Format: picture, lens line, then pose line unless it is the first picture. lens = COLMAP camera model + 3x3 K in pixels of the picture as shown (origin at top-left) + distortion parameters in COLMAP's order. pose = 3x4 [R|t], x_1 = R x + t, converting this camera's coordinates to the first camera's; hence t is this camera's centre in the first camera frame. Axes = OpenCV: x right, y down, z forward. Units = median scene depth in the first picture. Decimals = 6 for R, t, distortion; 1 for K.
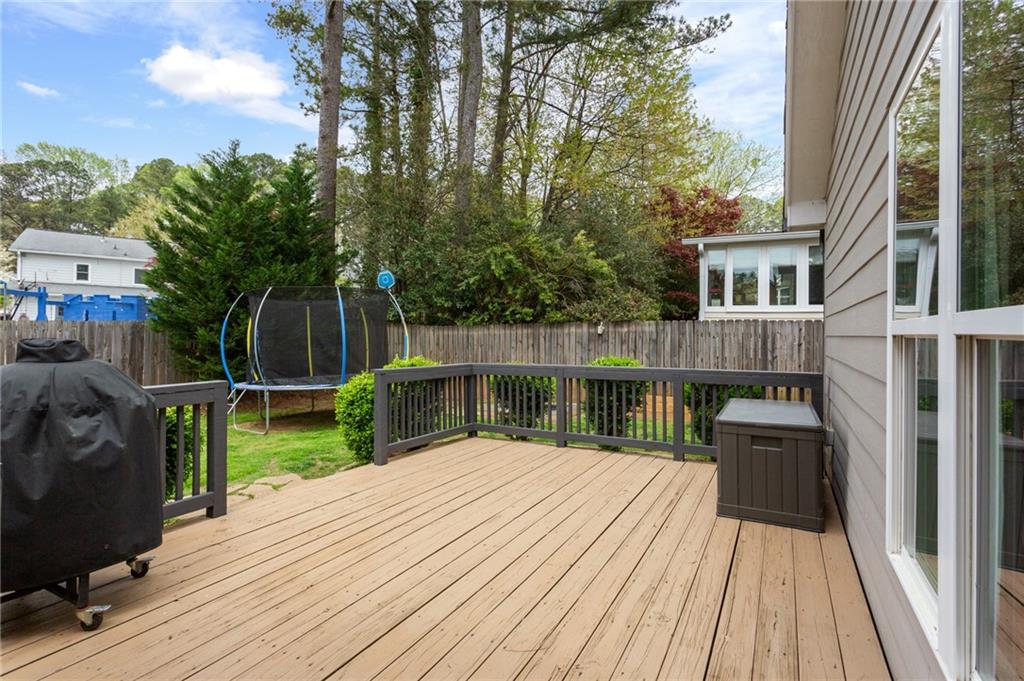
lens RADIAL K [[518.6, 0, 512.0], [0, 518.6, 340.5], [0, 0, 1]] dist [0.024468, -0.000088]
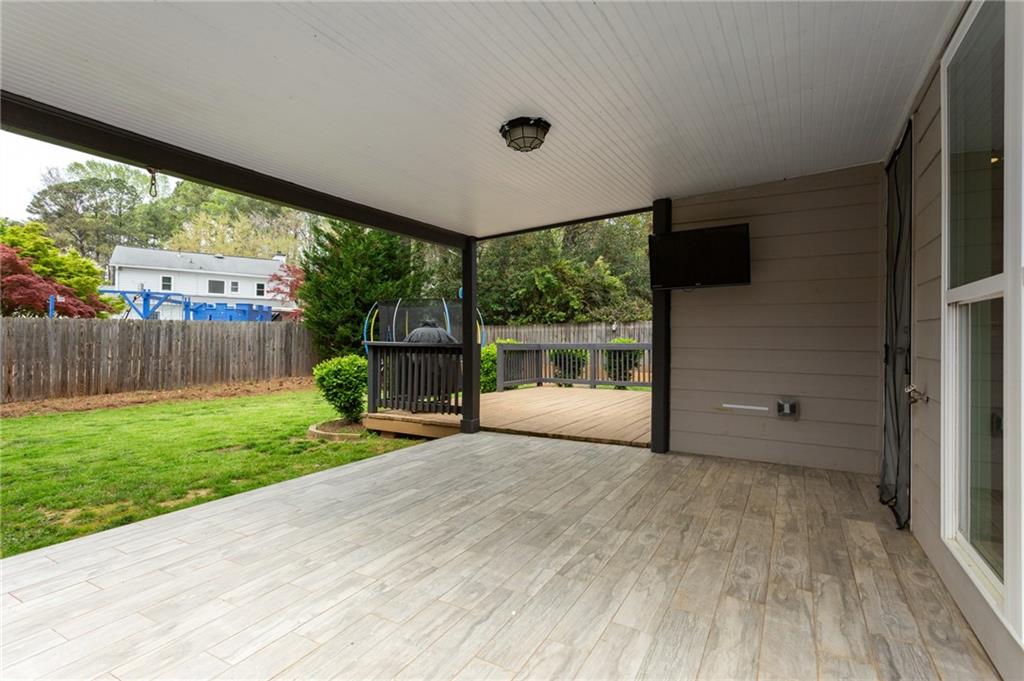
lens RADIAL K [[494.1, 0, 512.0], [0, 494.1, 340.5], [0, 0, 1]] dist [-0.000715, -0.000168]
pose [[0.999419, 0.000295, -0.034074, -0.057539], [-0.000539, 0.999974, -0.007152, 0.023200], [0.034071, 0.007167, 0.999394, -0.327903]]
